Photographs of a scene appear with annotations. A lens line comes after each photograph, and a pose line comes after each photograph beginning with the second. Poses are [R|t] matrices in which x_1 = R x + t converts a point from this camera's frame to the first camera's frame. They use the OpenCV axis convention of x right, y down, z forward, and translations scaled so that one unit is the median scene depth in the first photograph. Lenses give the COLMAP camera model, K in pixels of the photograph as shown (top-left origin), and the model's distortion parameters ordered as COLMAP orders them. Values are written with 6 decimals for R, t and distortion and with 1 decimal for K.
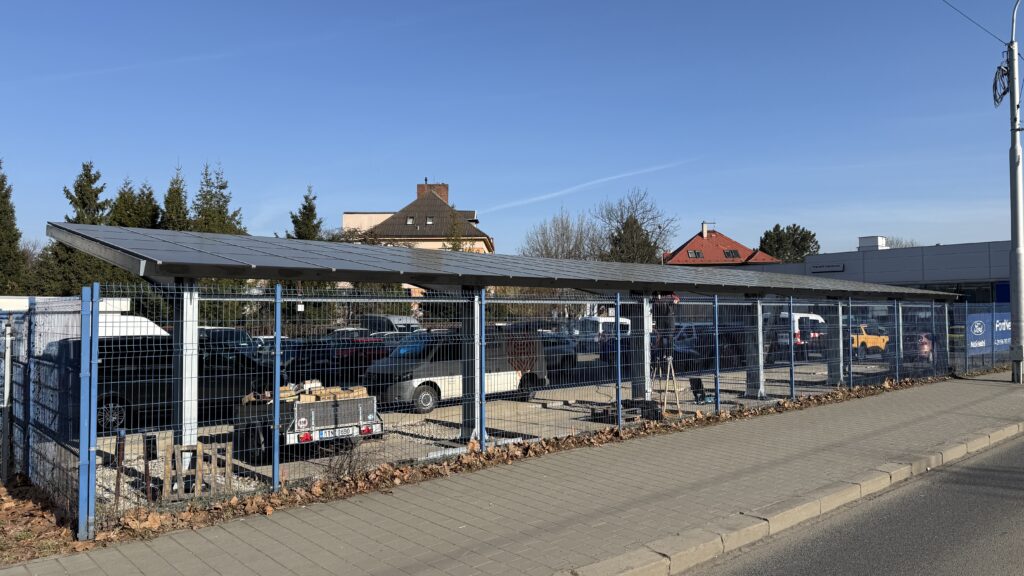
lens RADIAL K [[708.3, 0, 512.0], [0, 708.3, 288.0], [0, 0, 1]] dist [0.130617, -0.203128]
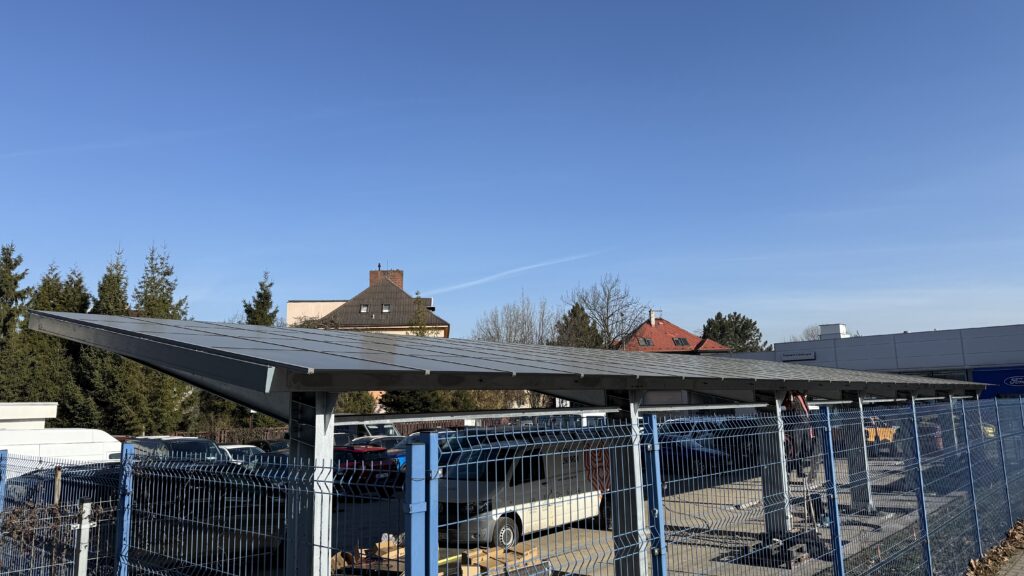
lens RADIAL K [[711.7, 0, 512.0], [0, 711.7, 288.0], [0, 0, 1]] dist [0.092986, -0.115602]
pose [[0.994144, -0.000664, 0.108061, -0.072679], [0.014058, 0.992278, -0.123238, -0.005272], [-0.107145, 0.124035, 0.986476, 0.071878]]
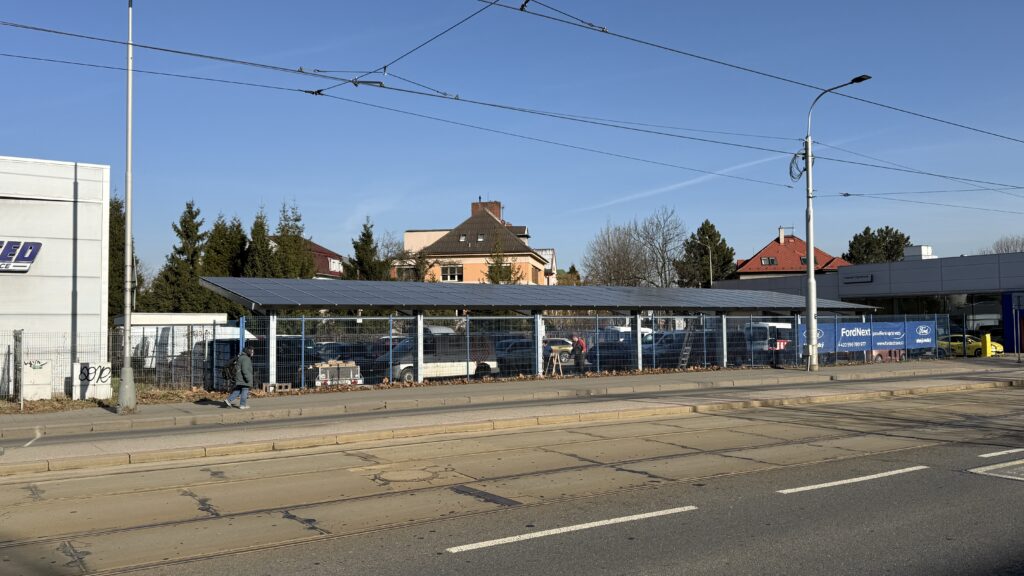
lens RADIAL K [[813.8, 0, 512.0], [0, 813.8, 288.0], [0, 0, 1]] dist [0.176255, -0.376537]
pose [[0.990870, -0.009768, -0.134464, 0.135097], [0.008757, 0.999929, -0.008107, -0.011613], [0.134534, 0.006855, 0.990885, -0.305743]]
